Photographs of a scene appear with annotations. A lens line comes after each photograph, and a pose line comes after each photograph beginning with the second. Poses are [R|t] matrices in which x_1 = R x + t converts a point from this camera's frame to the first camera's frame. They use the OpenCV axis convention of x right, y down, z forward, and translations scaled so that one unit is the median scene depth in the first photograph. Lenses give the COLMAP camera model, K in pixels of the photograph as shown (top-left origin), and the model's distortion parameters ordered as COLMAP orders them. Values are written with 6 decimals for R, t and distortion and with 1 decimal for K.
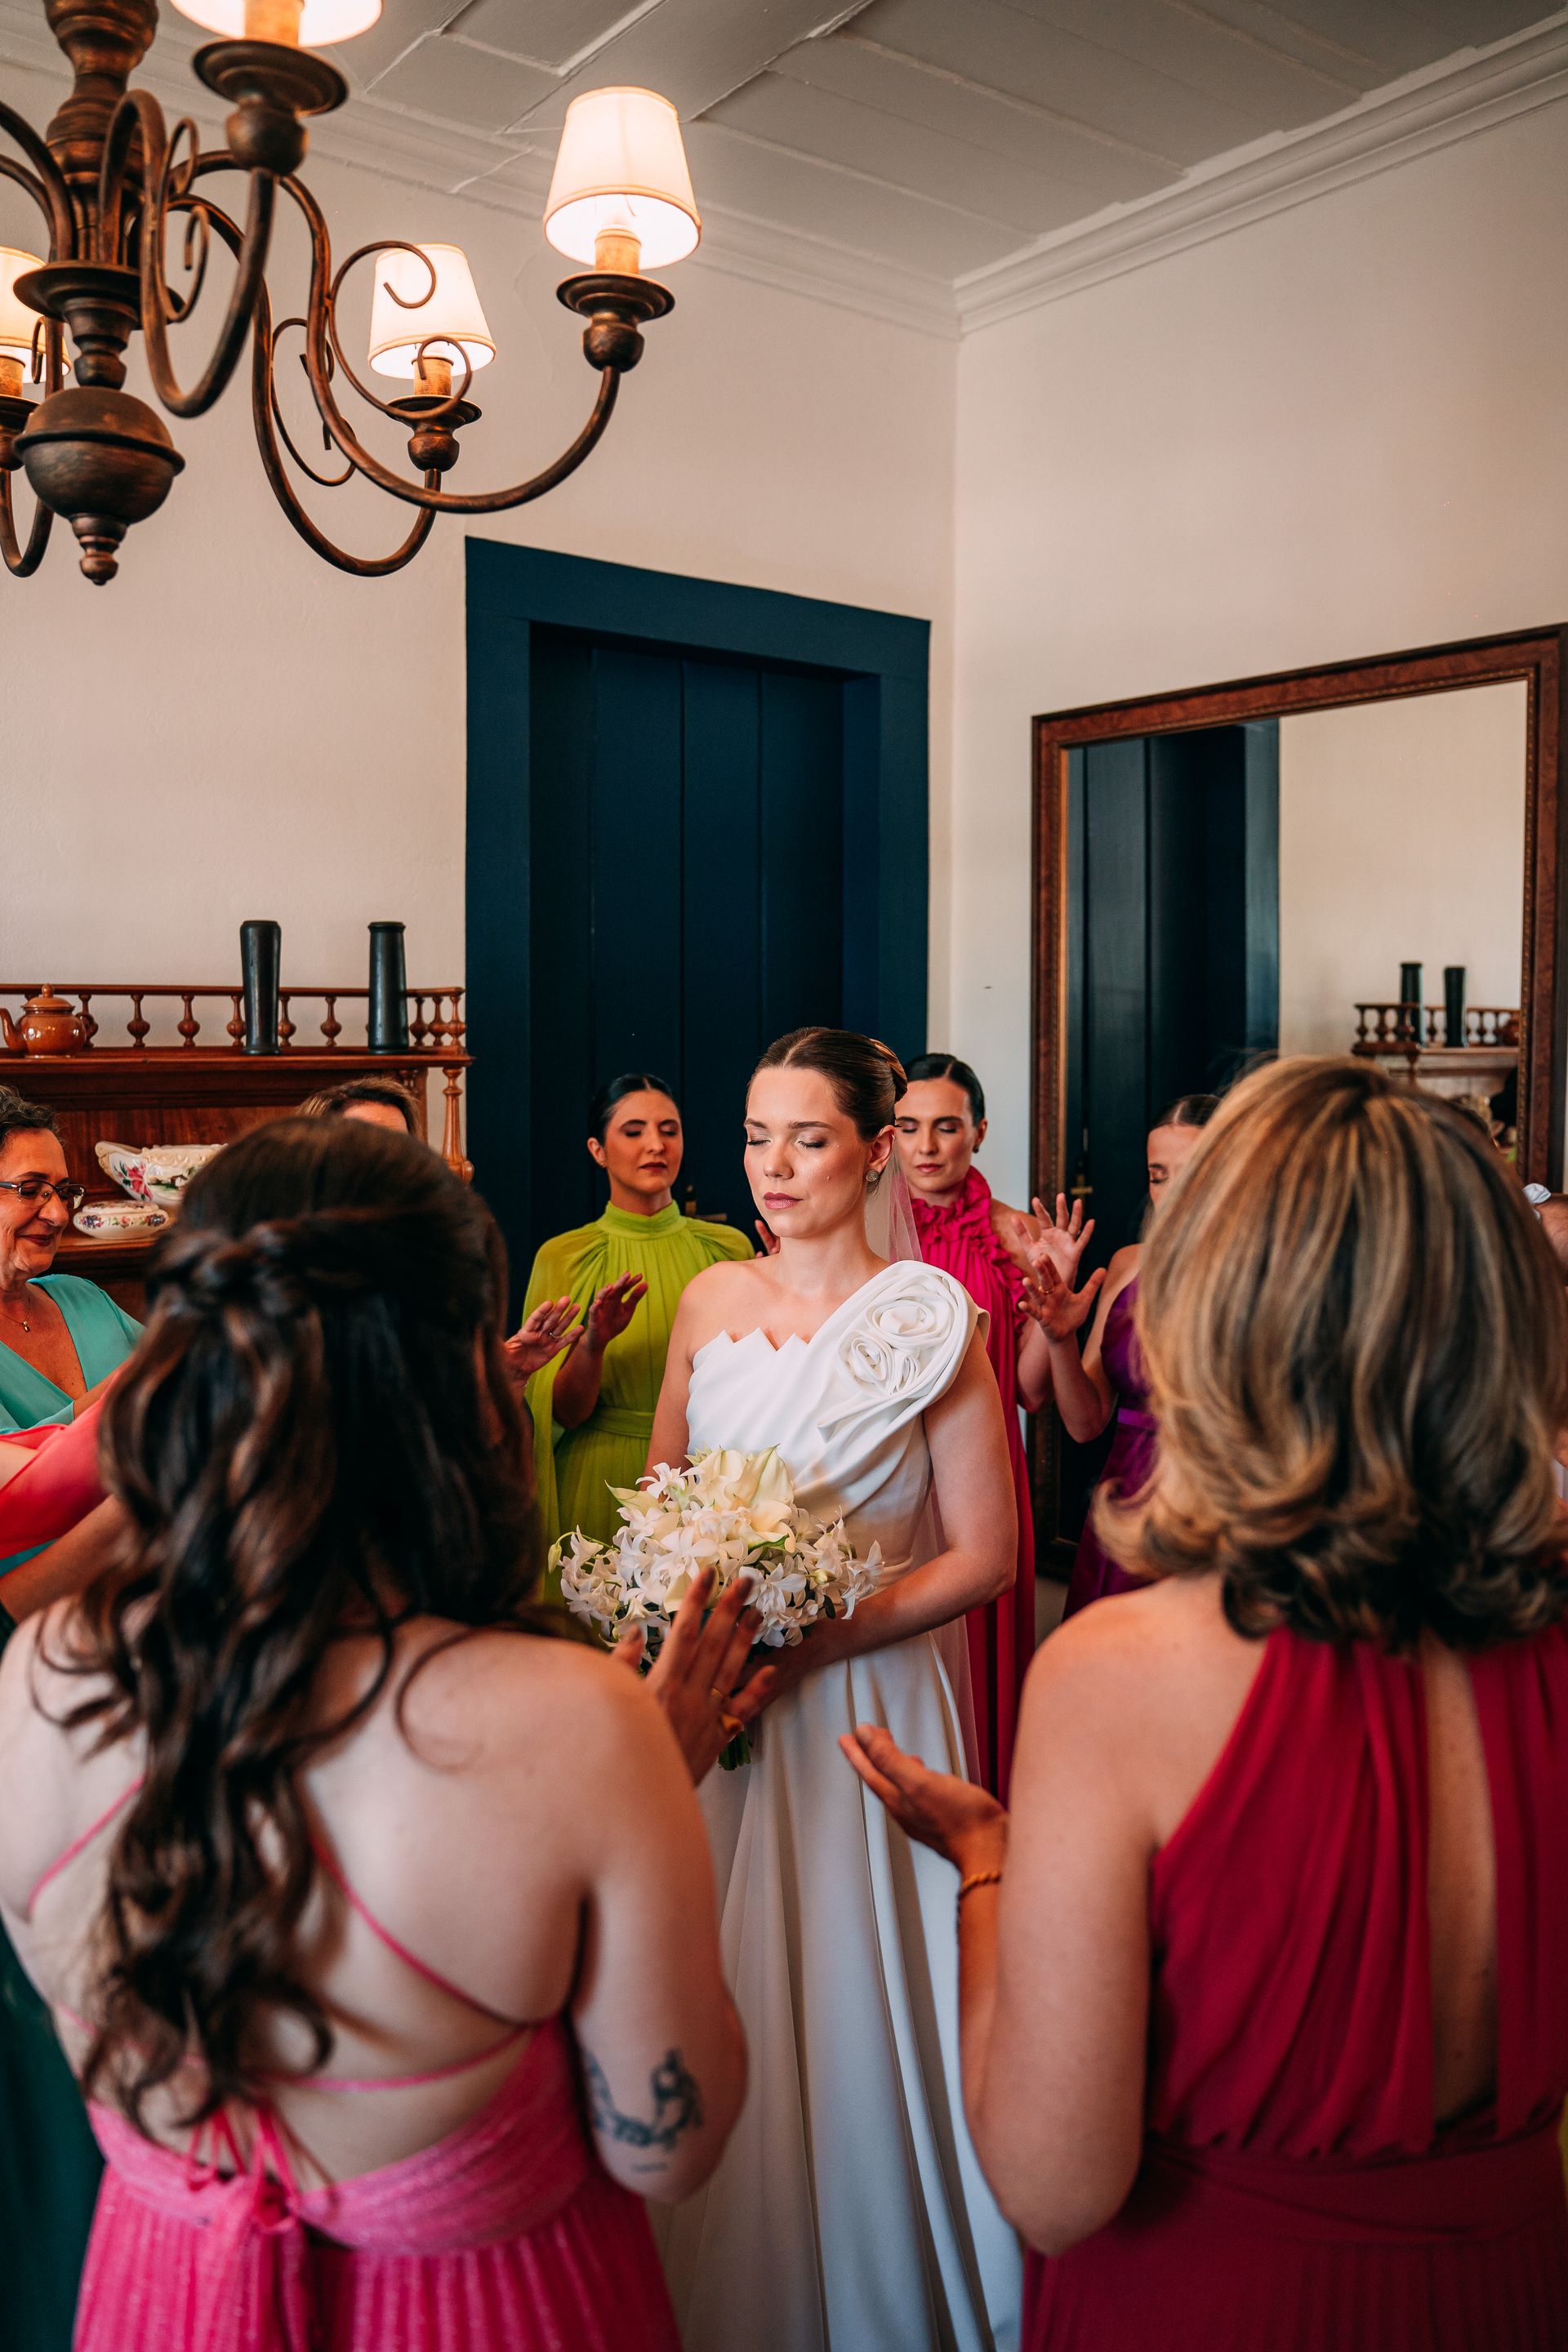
lens RADIAL K [[1920.3, 0, 782.9], [0, 1920.3, 1210.3], [0, 0, 1]] dist [-0.105051, 0.084506]
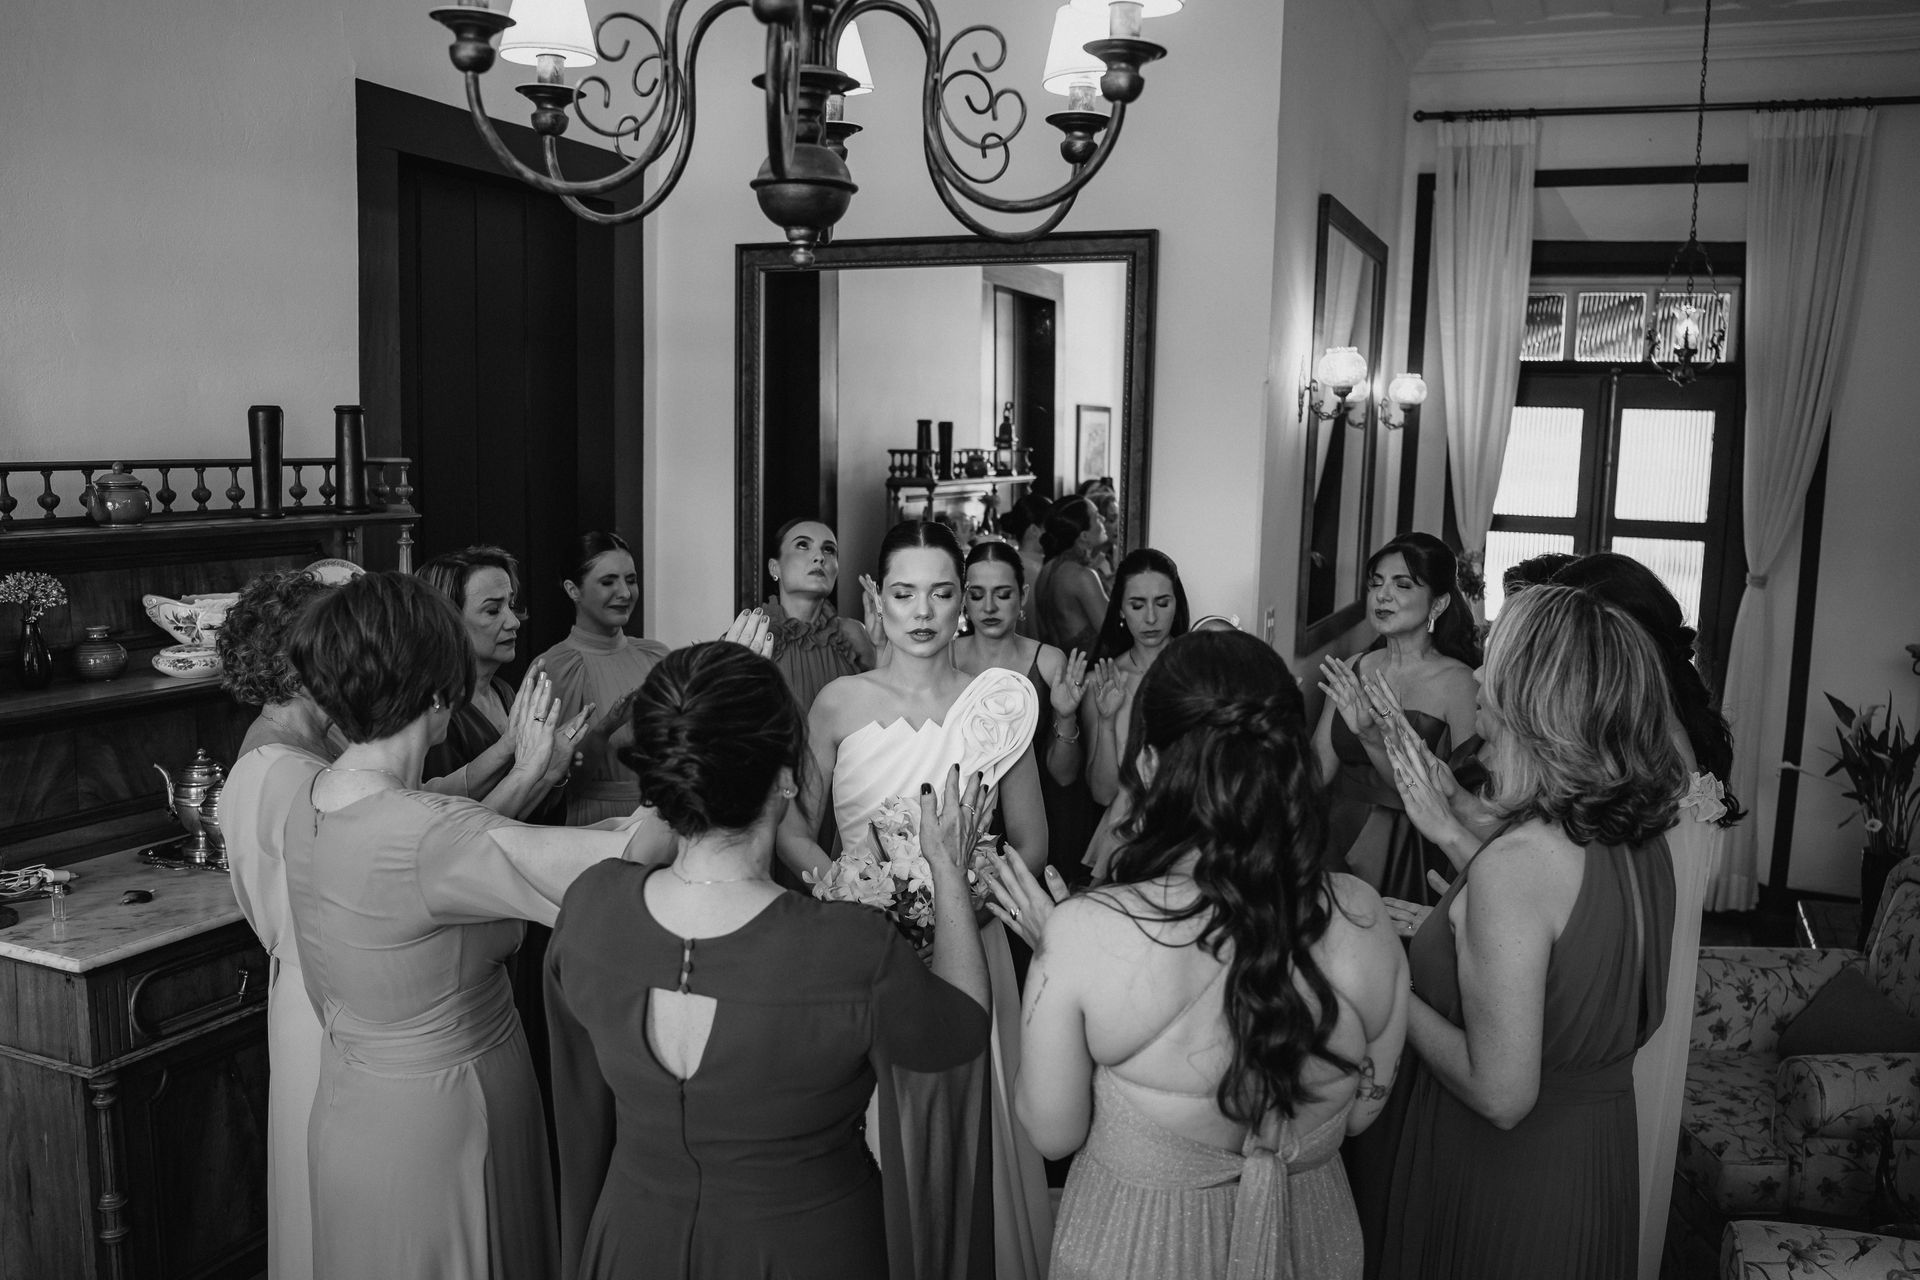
lens RADIAL K [[1610.5, 0, 951.3], [0, 1610.5, 666.7], [0, 0, 1]] dist [-0.103640, 0.082997]
pose [[0.872825, -0.054279, 0.485006, -0.401554], [0.026397, 0.997592, 0.064140, -0.041295], [-0.487320, -0.043180, 0.872155, -0.092511]]
